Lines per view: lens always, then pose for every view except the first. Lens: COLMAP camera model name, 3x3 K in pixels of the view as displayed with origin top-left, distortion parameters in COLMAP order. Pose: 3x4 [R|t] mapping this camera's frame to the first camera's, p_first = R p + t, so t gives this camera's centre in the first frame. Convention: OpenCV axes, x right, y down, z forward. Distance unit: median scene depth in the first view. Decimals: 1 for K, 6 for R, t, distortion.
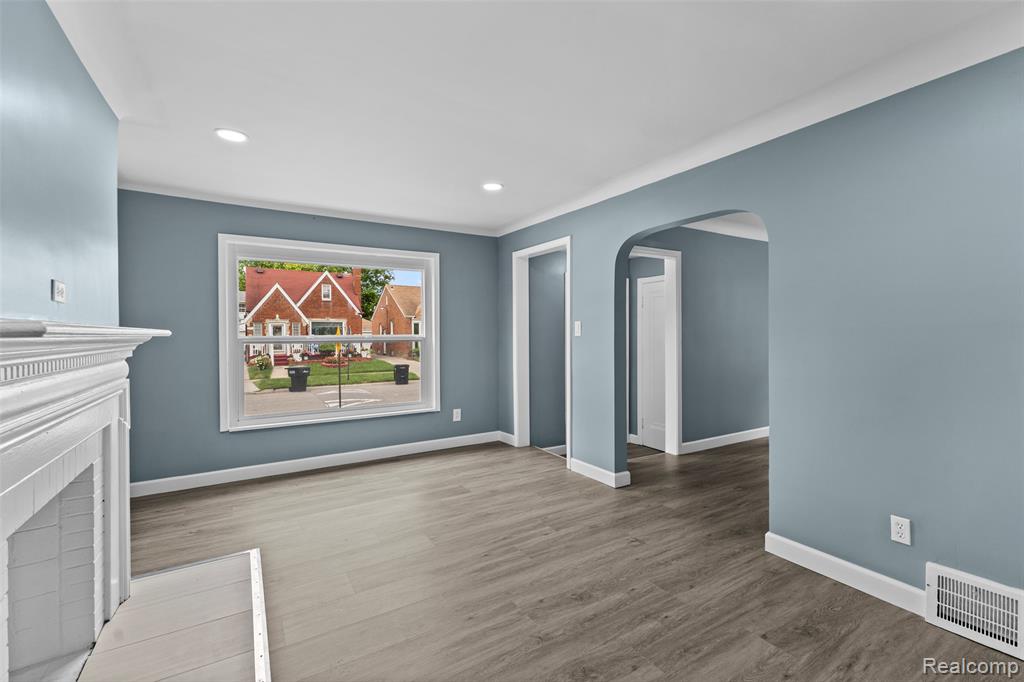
lens RADIAL K [[455.7, 0, 515.3], [0, 455.7, 340.0], [0, 0, 1]] dist [0.009302, -0.000006]
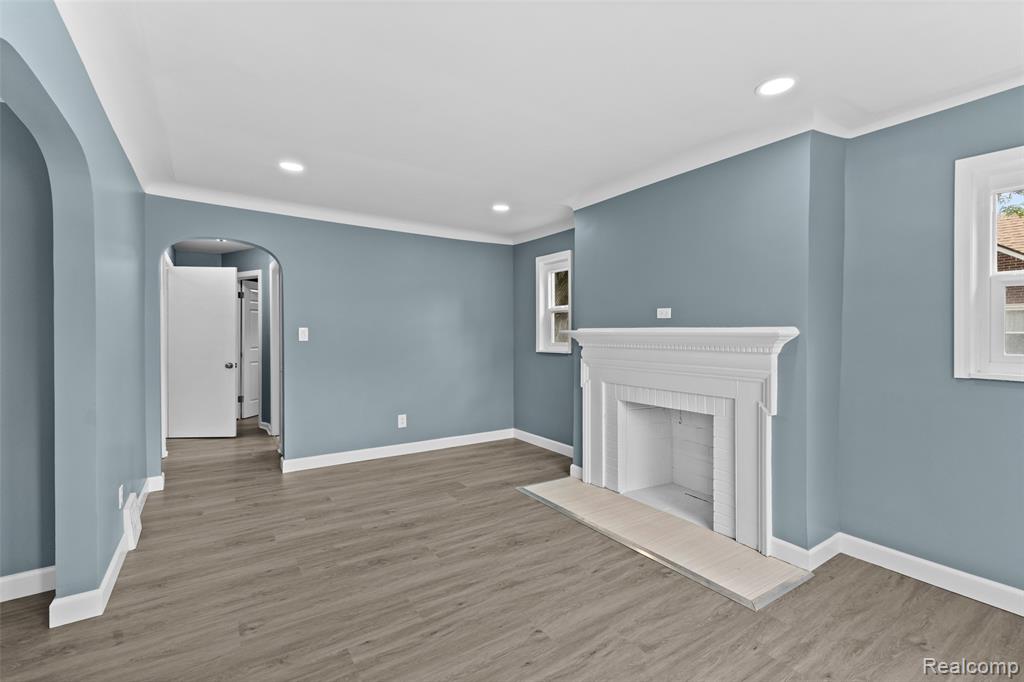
lens RADIAL K [[455.7, 0, 508.5], [0, 455.7, 337.5], [0, 0, 1]] dist [0.009302, -0.000006]
pose [[-0.999274, 0.012744, -0.035899, -0.135555], [0.012120, 0.999772, 0.017553, -0.019834], [0.036115, 0.017106, -0.999201, 1.949105]]
